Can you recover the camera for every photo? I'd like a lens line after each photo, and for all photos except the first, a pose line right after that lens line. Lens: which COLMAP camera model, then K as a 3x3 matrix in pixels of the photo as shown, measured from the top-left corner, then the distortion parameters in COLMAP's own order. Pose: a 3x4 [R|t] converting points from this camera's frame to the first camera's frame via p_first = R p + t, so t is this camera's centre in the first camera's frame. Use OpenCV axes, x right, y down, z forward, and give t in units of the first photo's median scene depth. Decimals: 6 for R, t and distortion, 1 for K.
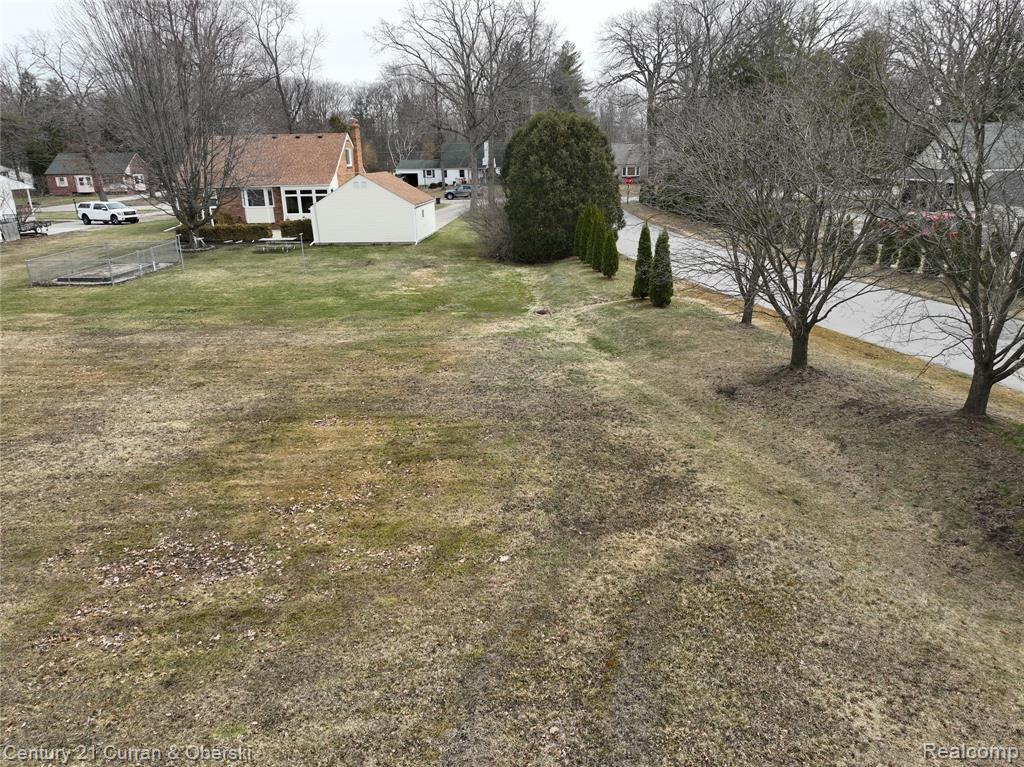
lens RADIAL K [[719.3, 0, 513.3], [0, 719.3, 388.1], [0, 0, 1]] dist [0.000145, 0.012919]
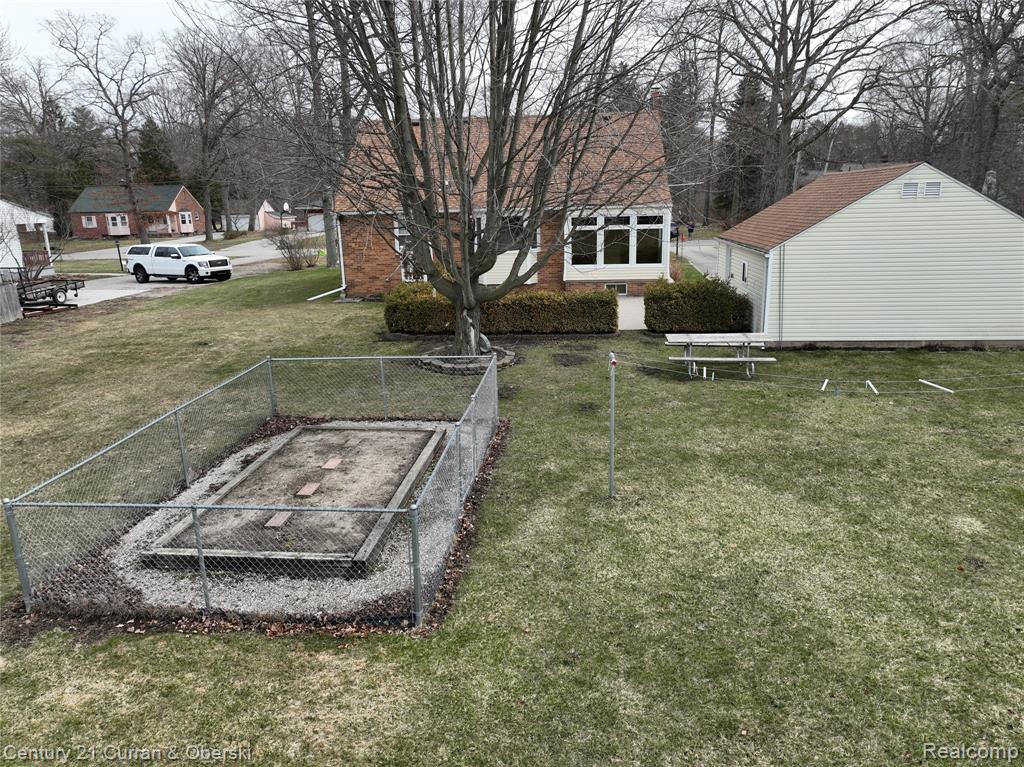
lens RADIAL K [[719.3, 0, 514.1], [0, 719.3, 384.4], [0, 0, 1]] dist [0.000145, 0.012919]
pose [[0.999952, 0.000363, -0.009768, -0.324521], [-0.001005, 0.997834, -0.065776, -0.121589], [0.009723, 0.065782, 0.997787, 0.487083]]
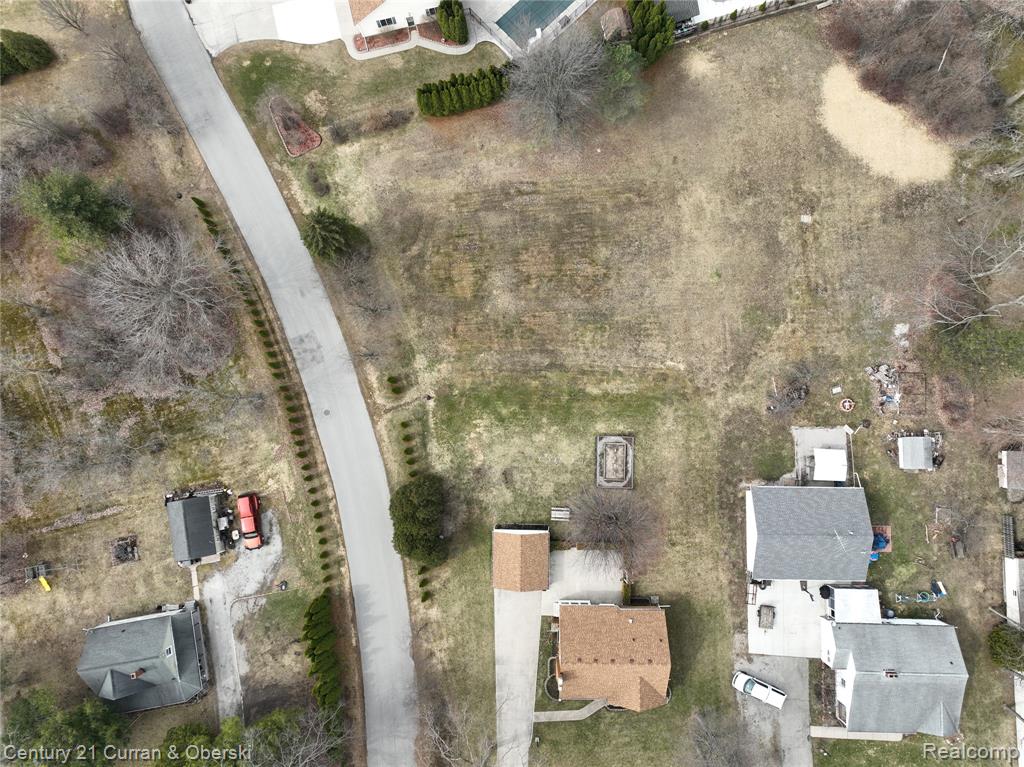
lens RADIAL K [[719.3, 0, 514.5], [0, 719.3, 373.2], [0, 0, 1]] dist [0.000145, 0.012919]
pose [[-0.997301, 0.068527, 0.026357, -0.212379], [0.008537, -0.248312, 0.968642, -1.569423], [0.072923, 0.966253, 0.247057, 0.084440]]
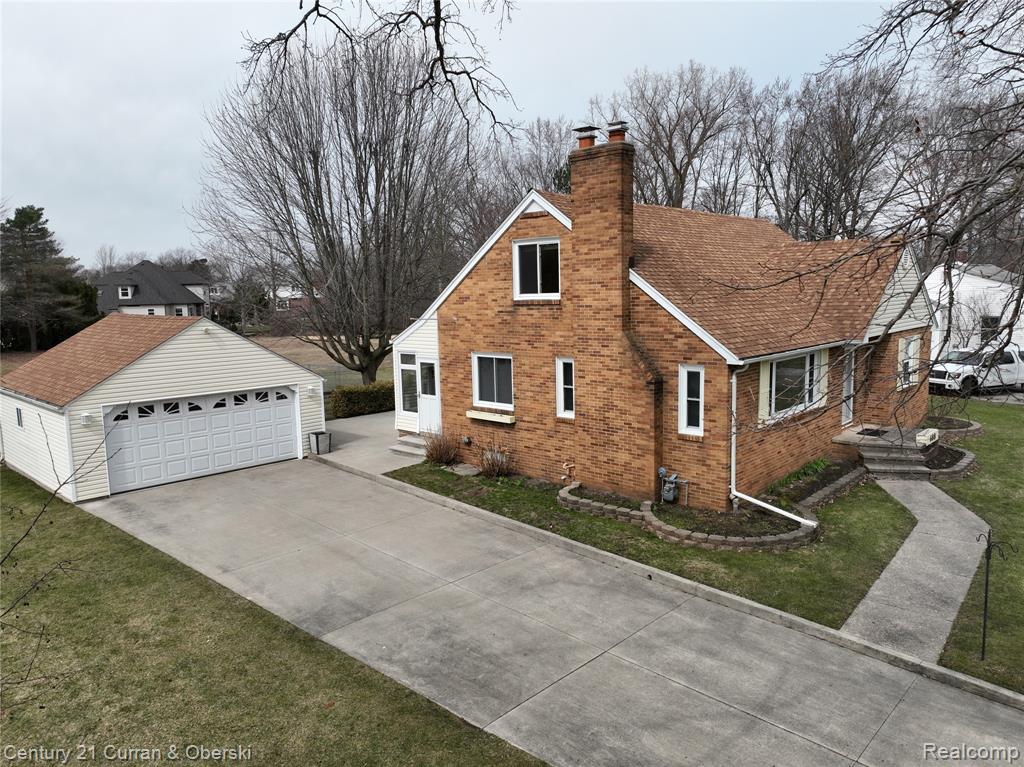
lens RADIAL K [[719.3, 0, 511.2], [0, 719.3, 384.9], [0, 0, 1]] dist [0.000145, 0.012919]
pose [[-0.625937, 0.133285, -0.768400, 0.008490], [-0.214907, 0.917660, 0.334239, -0.371837], [0.749678, 0.374347, -0.545753, 1.164813]]
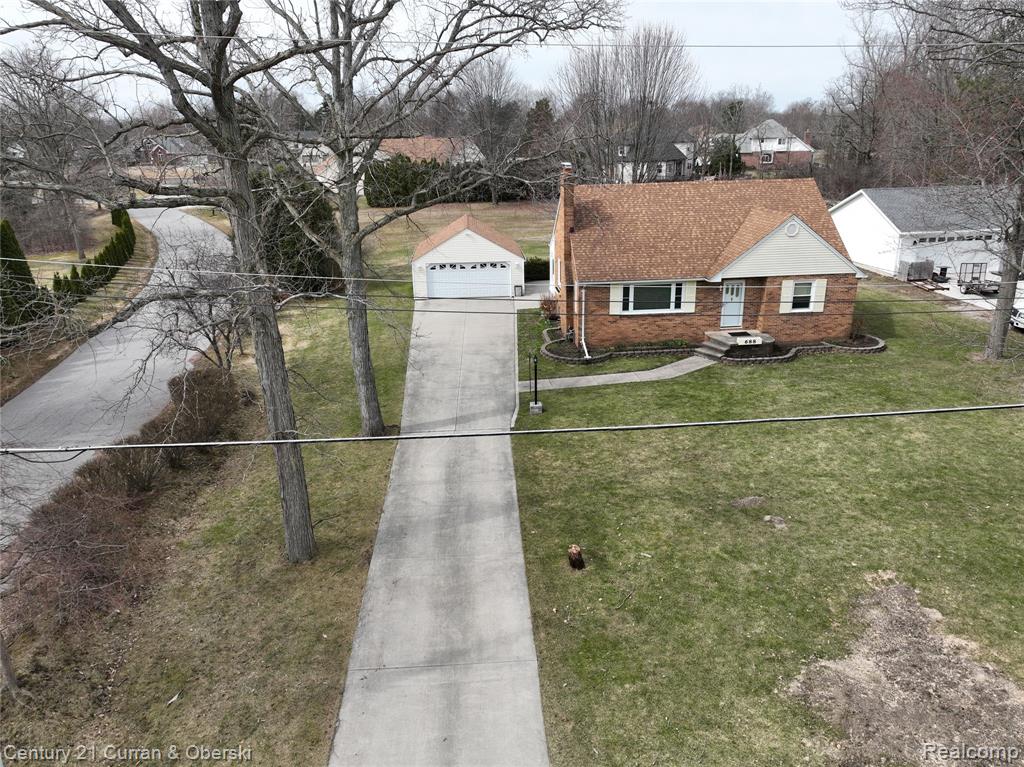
lens RADIAL K [[719.3, 0, 512.9], [0, 719.3, 384.2], [0, 0, 1]] dist [0.000145, 0.012919]
pose [[-0.988654, 0.085583, -0.123446, -0.098591], [-0.008524, 0.788528, 0.614939, -0.586137], [0.149969, 0.609015, -0.778852, 1.545503]]
